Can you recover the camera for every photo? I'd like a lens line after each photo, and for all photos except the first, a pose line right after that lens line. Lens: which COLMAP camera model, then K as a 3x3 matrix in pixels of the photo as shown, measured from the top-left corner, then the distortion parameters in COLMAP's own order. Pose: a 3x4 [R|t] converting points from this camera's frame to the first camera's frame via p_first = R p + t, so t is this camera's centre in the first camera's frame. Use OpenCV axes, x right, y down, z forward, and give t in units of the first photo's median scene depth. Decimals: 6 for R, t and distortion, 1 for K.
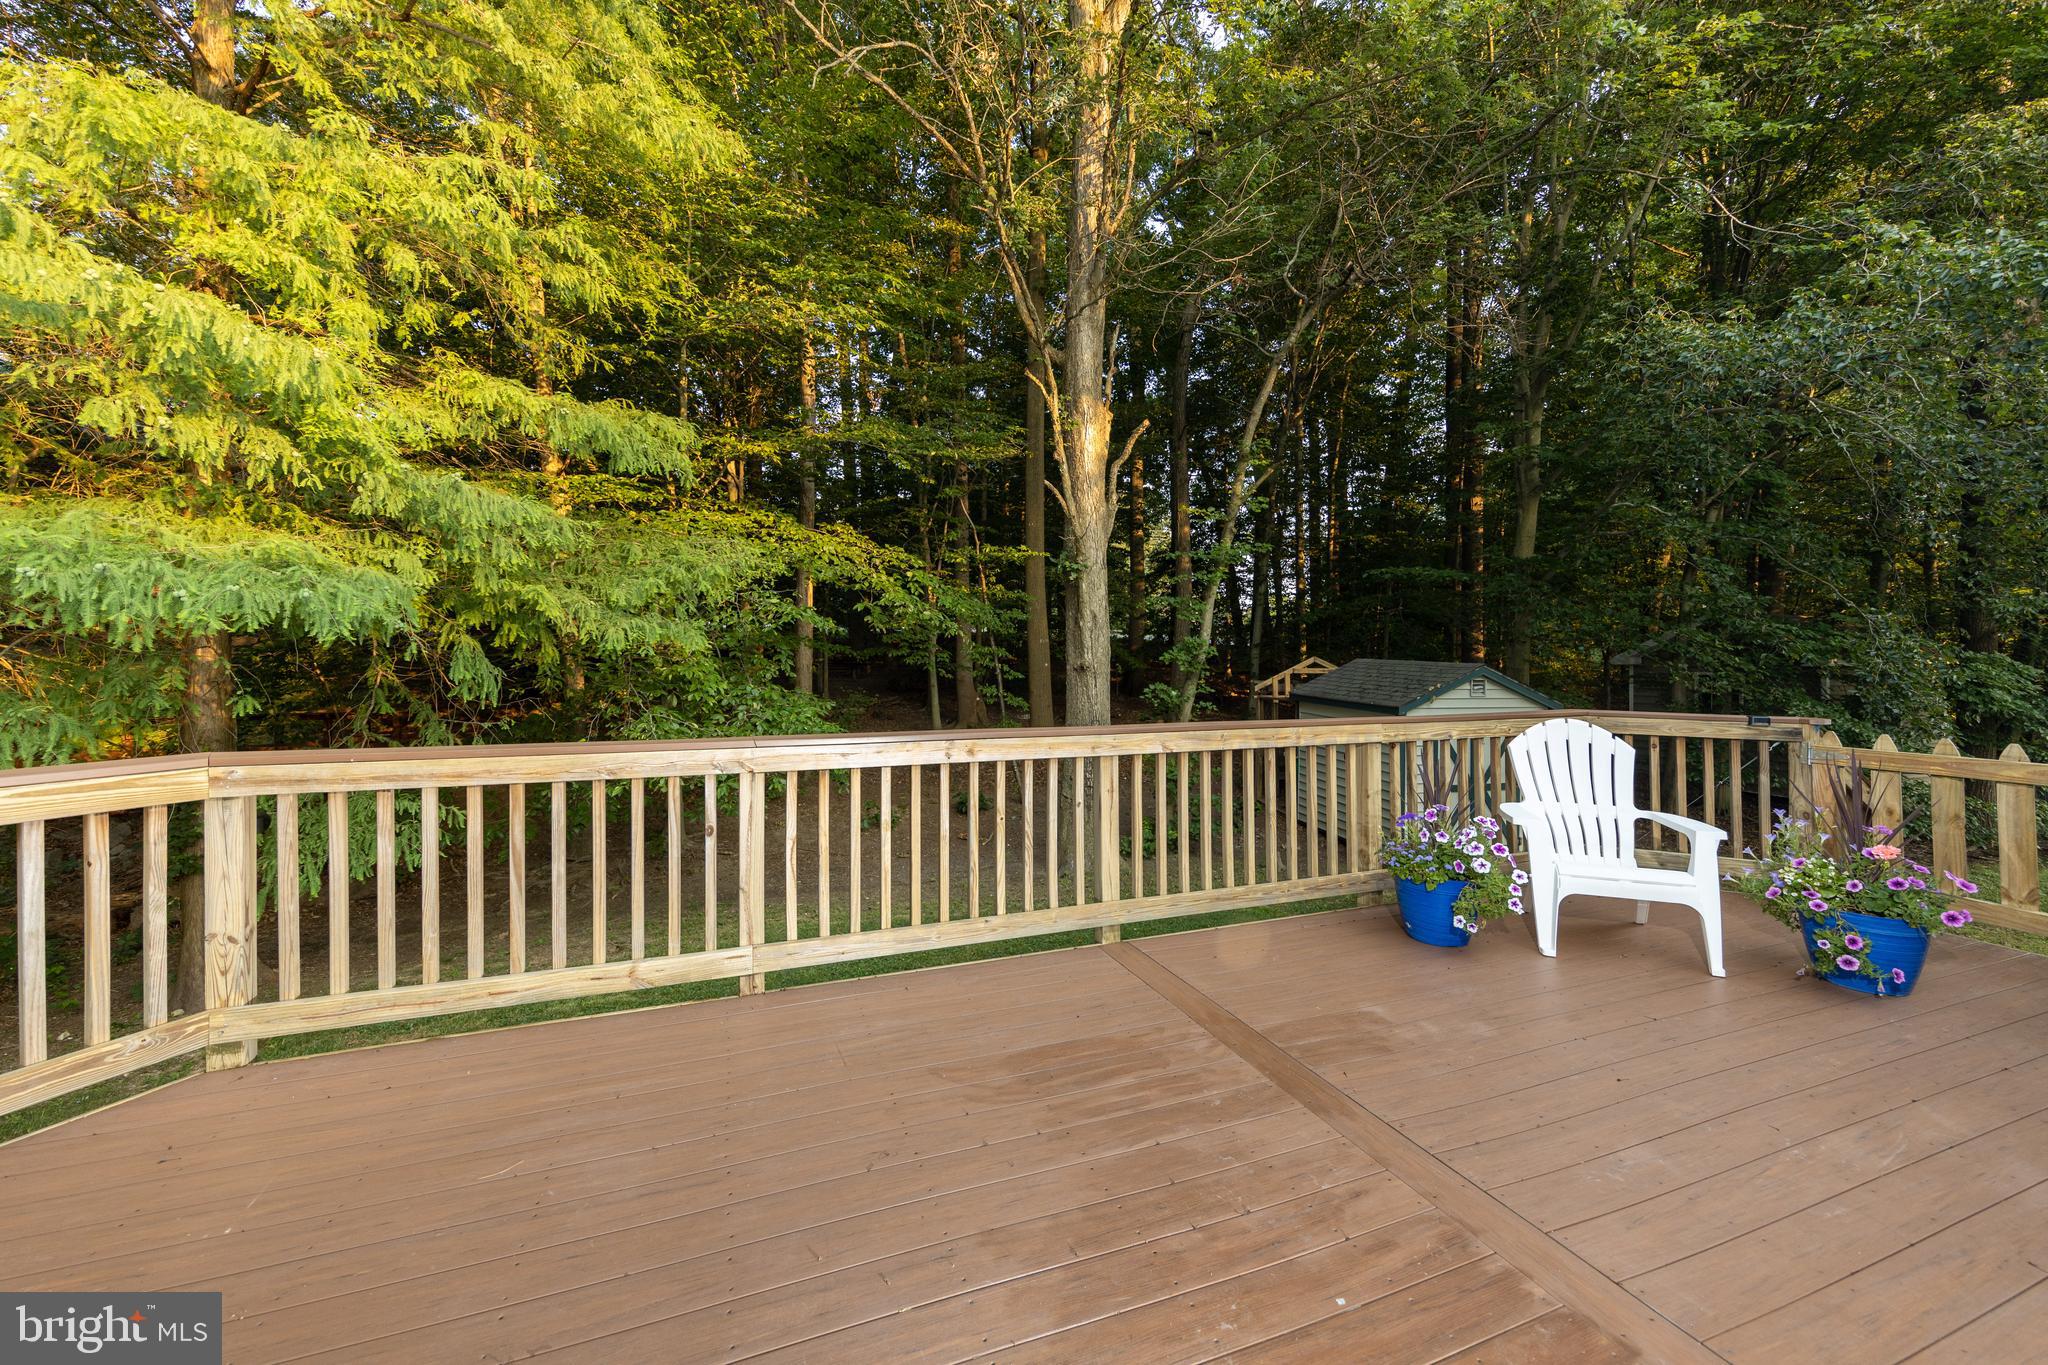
lens RADIAL K [[827.6, 0, 1026.7], [0, 827.6, 667.7], [0, 0, 1]] dist [0.000373, -0.000035]
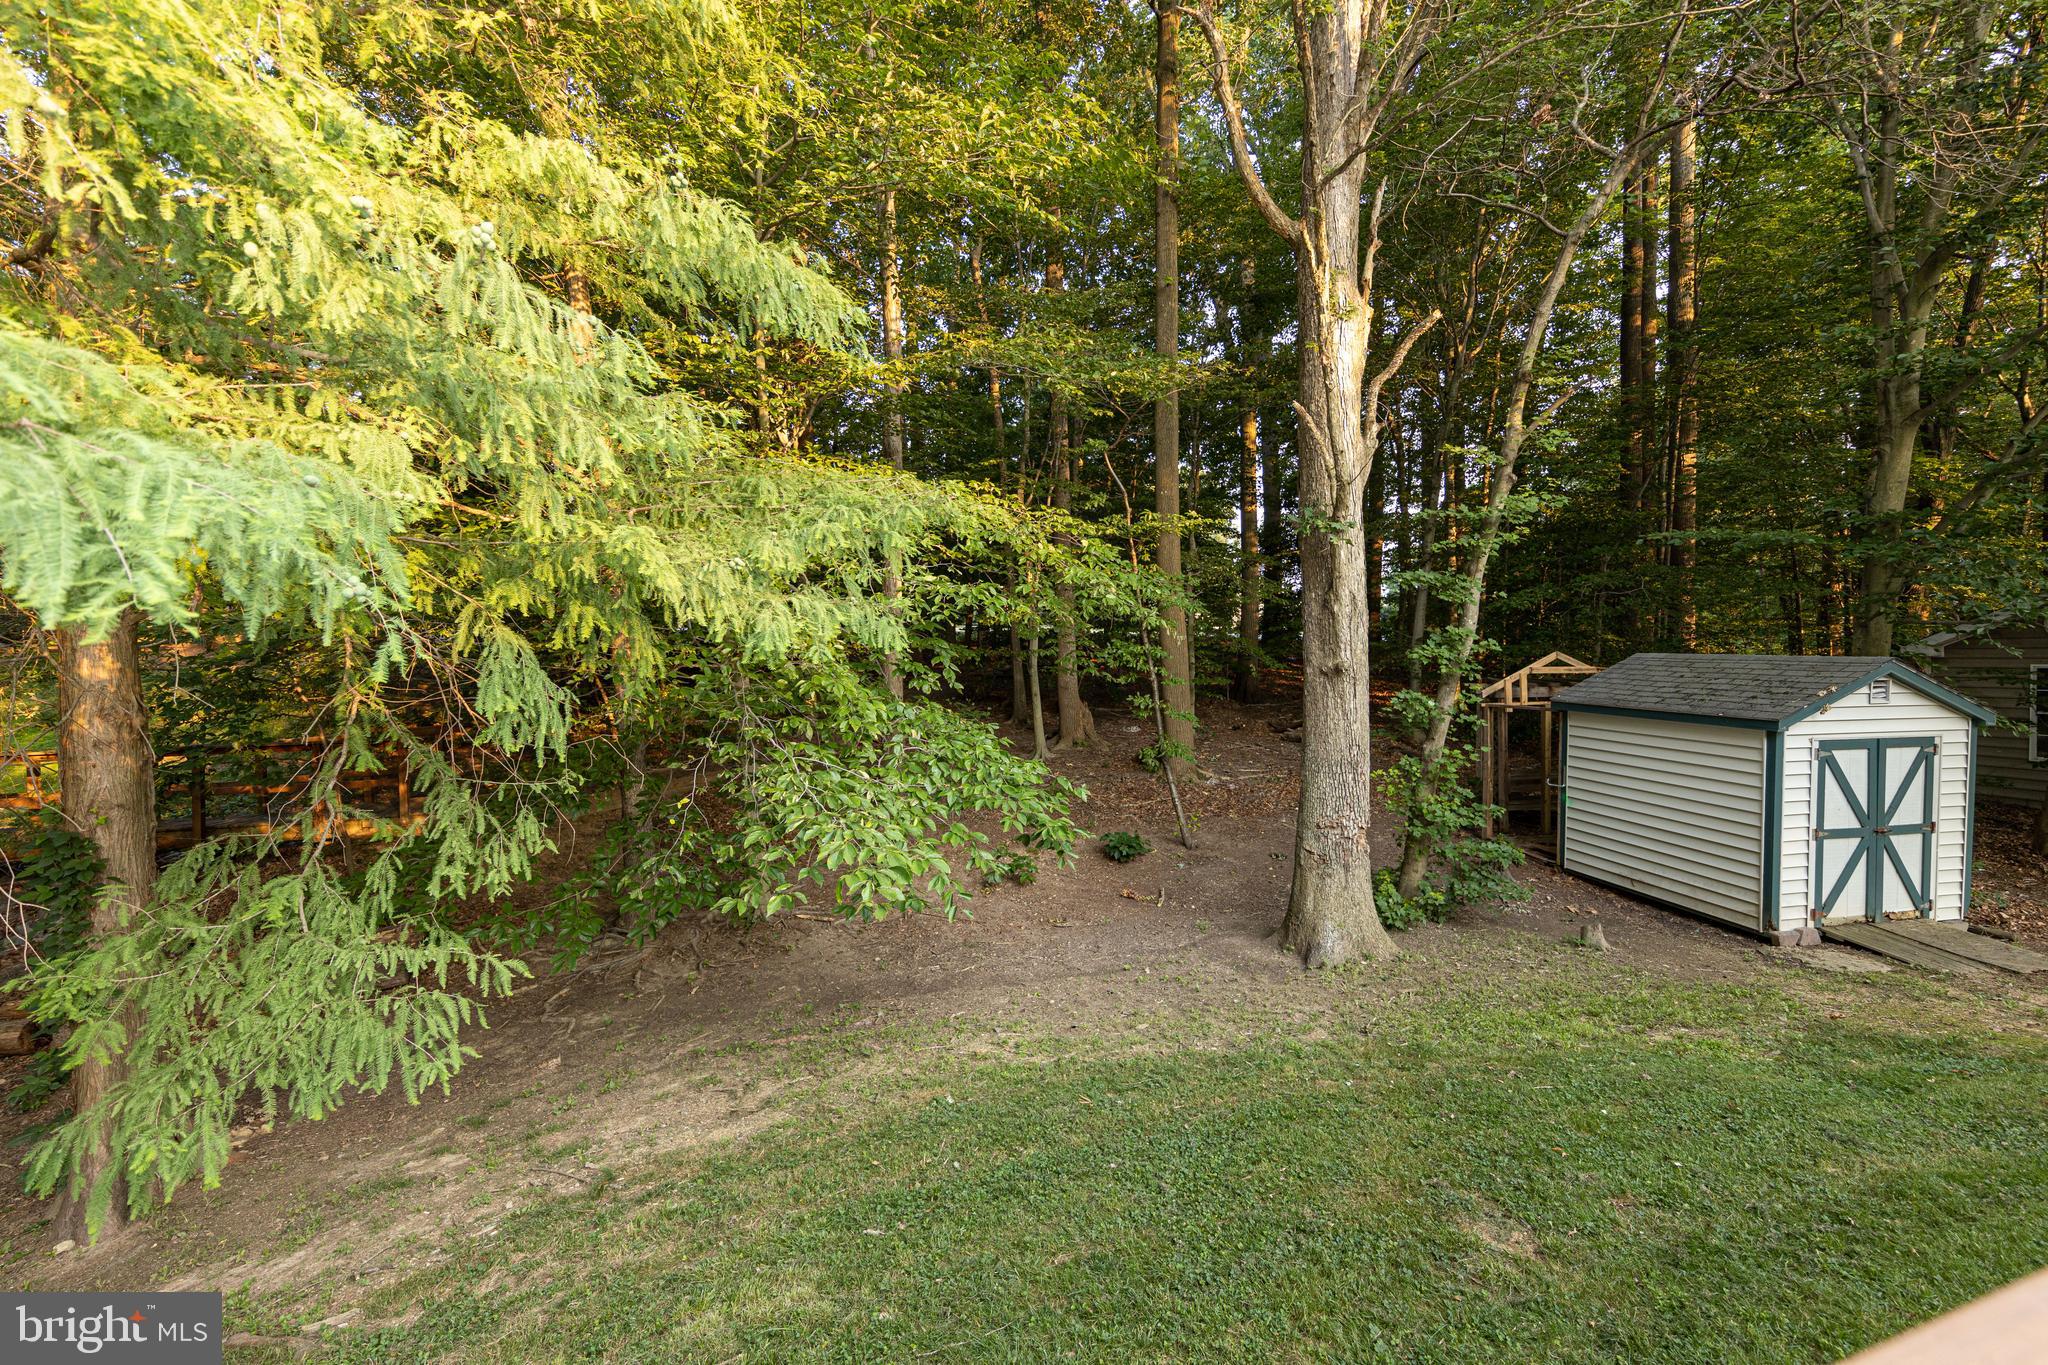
lens RADIAL K [[879.2, 0, 1022.4], [0, 879.2, 694.2], [0, 0, 1]] dist [-0.001785, 0.000179]
pose [[0.999046, -0.012614, -0.041814, -0.291841], [0.013741, 0.999546, 0.026799, -0.006278], [0.041457, -0.027348, 0.998766, 0.408429]]
